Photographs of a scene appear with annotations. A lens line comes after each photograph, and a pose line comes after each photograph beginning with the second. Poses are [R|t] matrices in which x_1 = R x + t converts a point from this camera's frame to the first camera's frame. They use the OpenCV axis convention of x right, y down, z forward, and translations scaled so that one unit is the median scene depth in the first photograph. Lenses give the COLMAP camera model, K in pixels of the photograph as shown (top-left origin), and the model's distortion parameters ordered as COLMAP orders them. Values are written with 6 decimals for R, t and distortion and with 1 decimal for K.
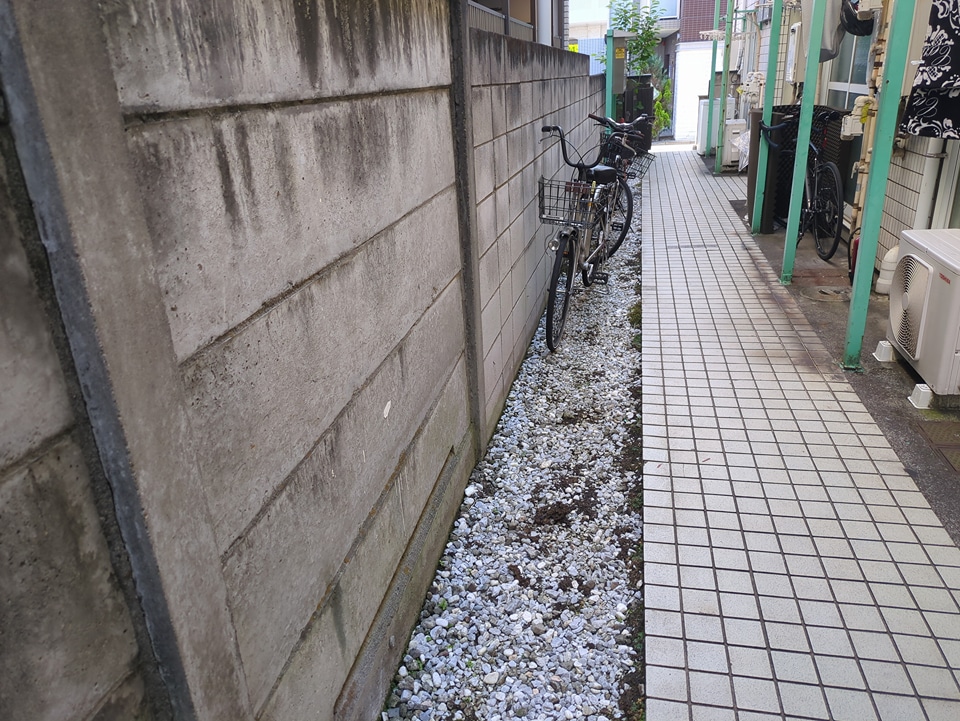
lens RADIAL K [[722.0, 0, 480.3], [0, 722.0, 360.5], [0, 0, 1]] dist [0.041345, -0.018941]
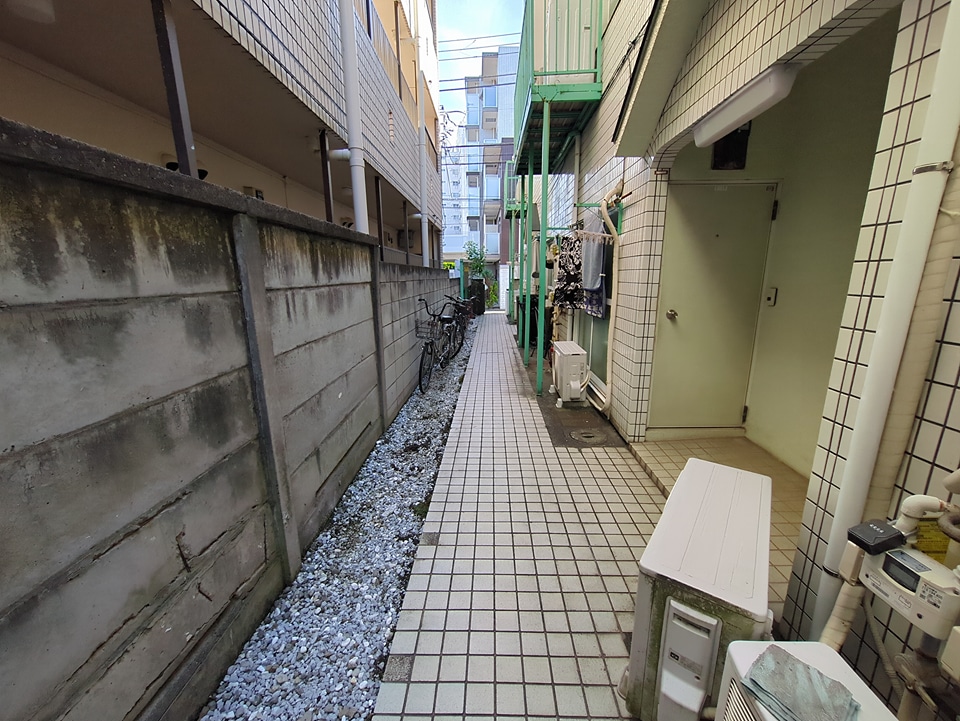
lens RADIAL K [[386.4, 0, 476.7], [0, 386.4, 362.4], [0, 0, 1]] dist [-0.001106, -0.000077]
pose [[0.984780, 0.000510, 0.173803, 0.102475], [0.026196, 0.988136, -0.151328, 0.147691], [-0.171819, 0.153578, 0.973084, -0.430860]]
